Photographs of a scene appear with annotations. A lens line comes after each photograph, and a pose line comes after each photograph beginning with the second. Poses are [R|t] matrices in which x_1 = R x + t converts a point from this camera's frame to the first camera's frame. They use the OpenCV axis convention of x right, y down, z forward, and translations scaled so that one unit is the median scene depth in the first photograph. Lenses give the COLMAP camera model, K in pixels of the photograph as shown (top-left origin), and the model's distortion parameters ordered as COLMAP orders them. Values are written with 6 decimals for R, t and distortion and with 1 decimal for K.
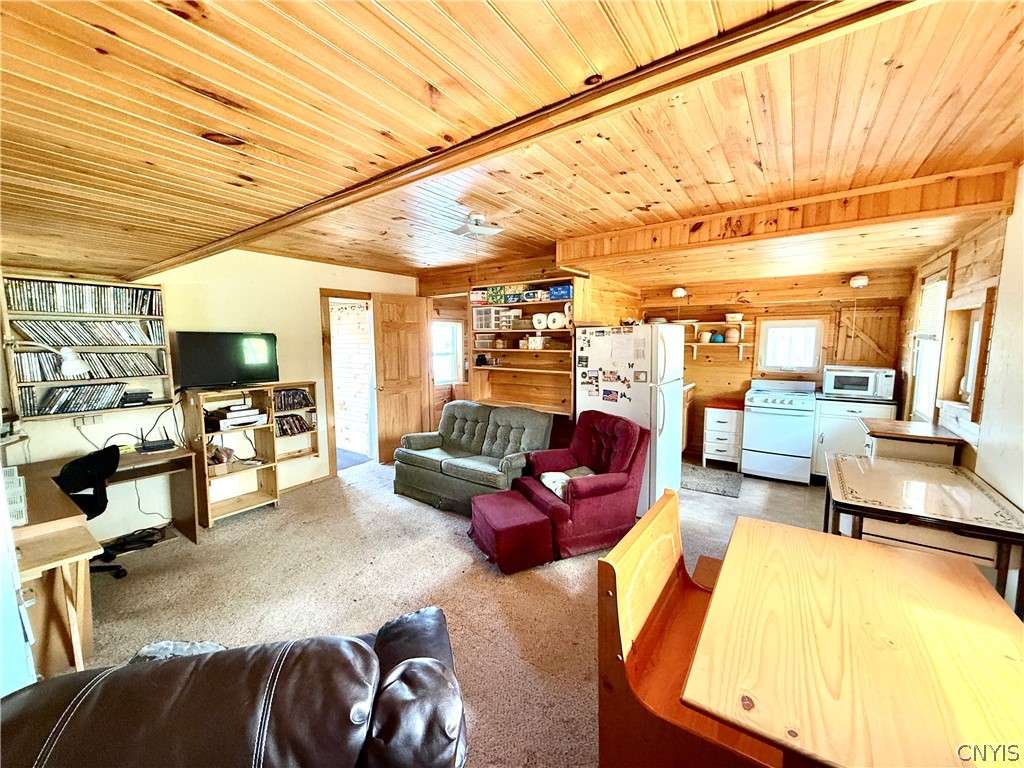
lens RADIAL K [[407.8, 0, 501.7], [0, 407.8, 385.3], [0, 0, 1]] dist [-0.000031, 0.000418]
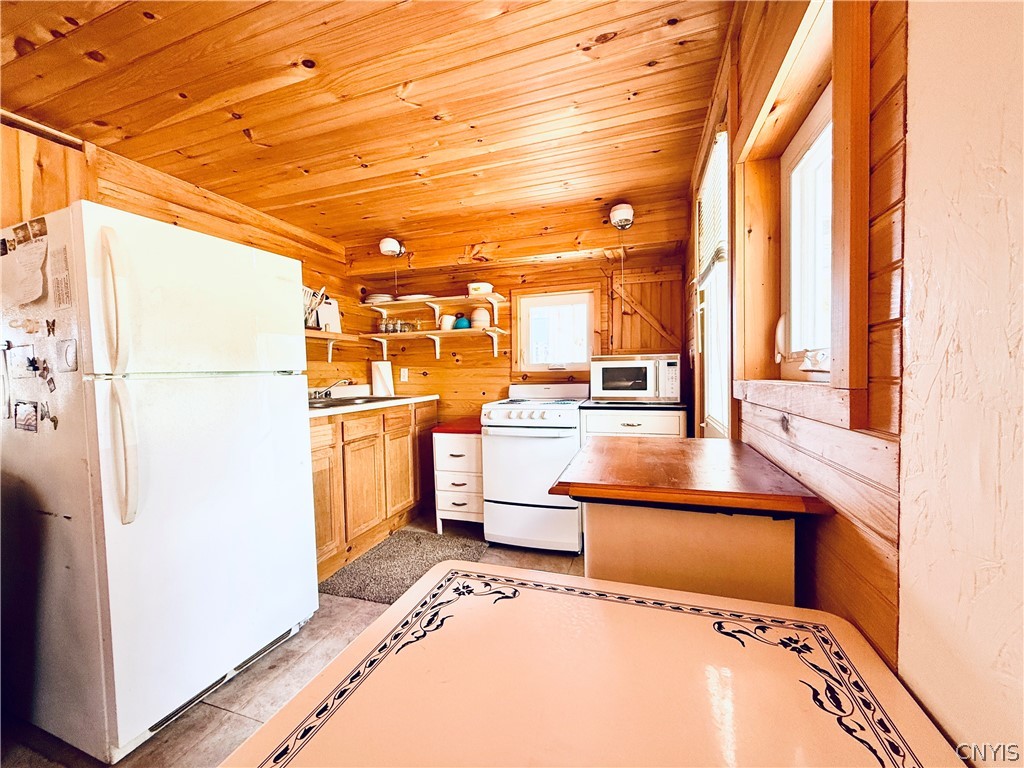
lens RADIAL K [[407.8, 0, 501.7], [0, 407.8, 385.0], [0, 0, 1]] dist [-0.000031, 0.000418]
pose [[0.957608, -0.022122, 0.287223, 0.460772], [0.045554, 0.996131, -0.075156, 0.037636], [-0.284450, 0.085054, 0.954911, 0.428842]]
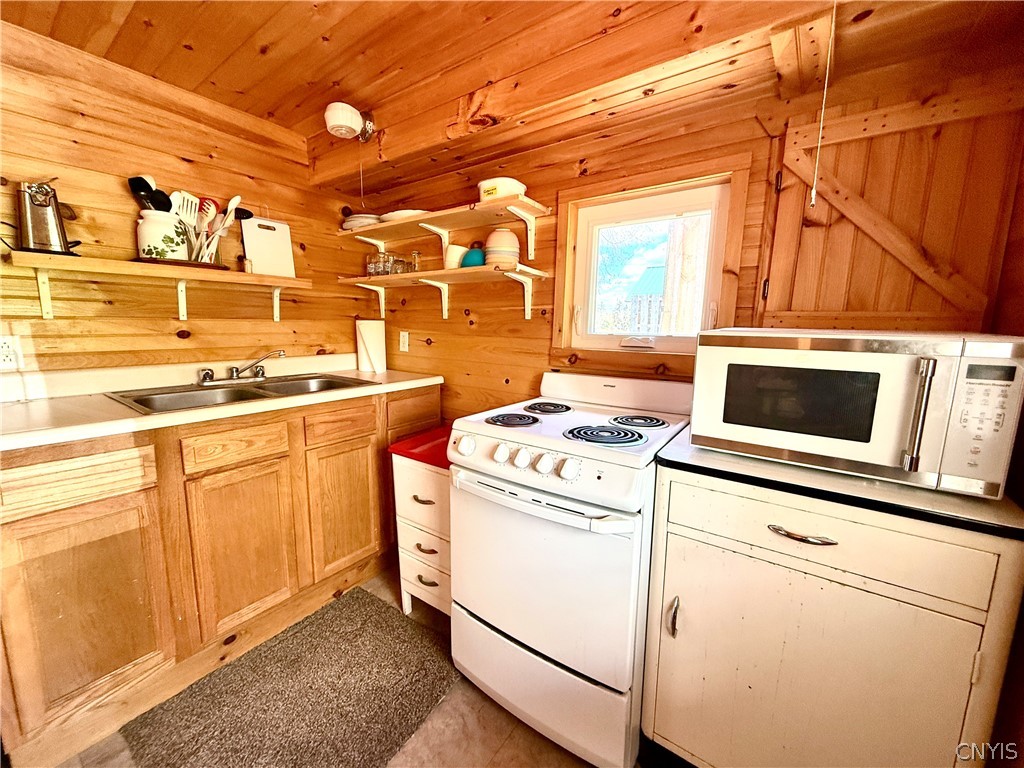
lens RADIAL K [[407.8, 0, 505.6], [0, 407.8, 384.4], [0, 0, 1]] dist [-0.000031, 0.000418]
pose [[0.999833, 0.017454, 0.005456, 0.640019], [-0.017637, 0.999213, 0.035531, -0.017031], [-0.004831, -0.035621, 0.999354, 0.715260]]
